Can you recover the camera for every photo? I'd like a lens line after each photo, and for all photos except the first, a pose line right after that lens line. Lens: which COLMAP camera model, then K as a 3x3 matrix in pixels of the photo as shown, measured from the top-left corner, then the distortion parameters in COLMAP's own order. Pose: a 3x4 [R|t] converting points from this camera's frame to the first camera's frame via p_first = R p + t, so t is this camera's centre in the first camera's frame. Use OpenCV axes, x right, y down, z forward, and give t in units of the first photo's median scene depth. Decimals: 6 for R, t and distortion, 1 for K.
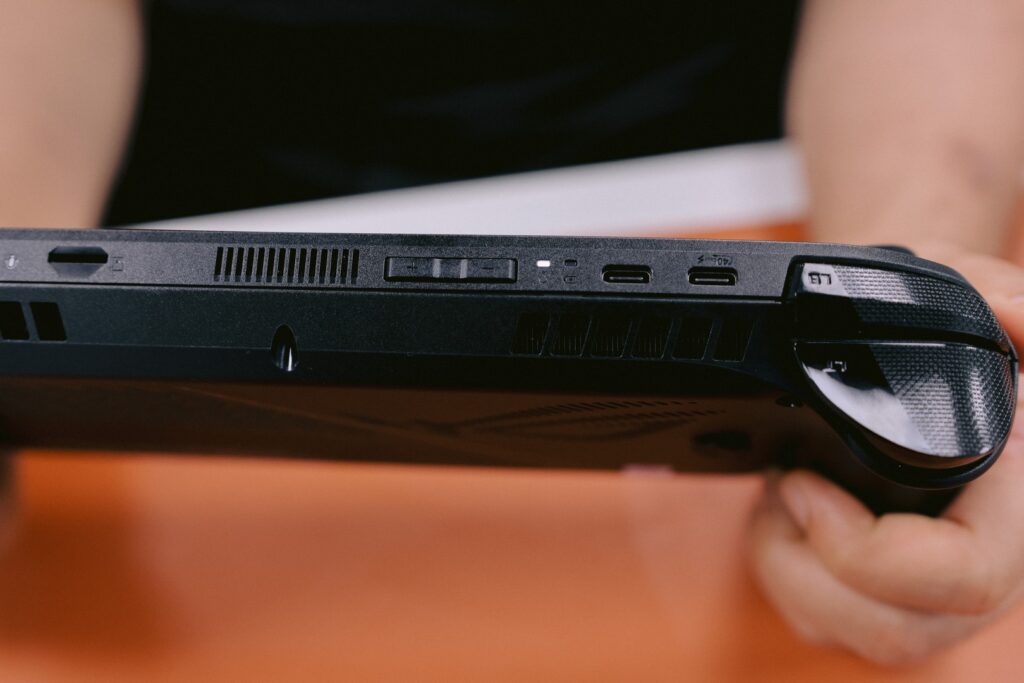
lens RADIAL K [[1127.4, 0, 512.0], [0, 1127.4, 341.5], [0, 0, 1]] dist [-0.011018, -0.008980]
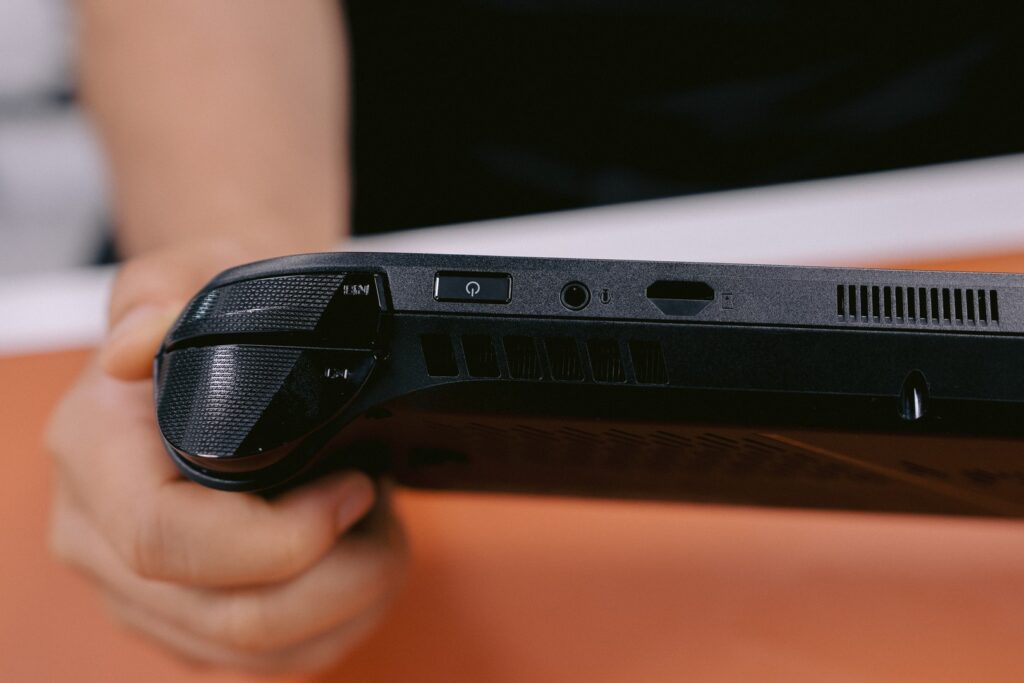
lens RADIAL K [[1162.8, 0, 512.0], [0, 1162.8, 341.5], [0, 0, 1]] dist [-0.008179, -0.004584]
pose [[0.997778, 0.013021, 0.065344, -0.515060], [-0.011829, 0.999757, -0.018607, -0.014092], [-0.065570, 0.017793, 0.997689, 0.057192]]
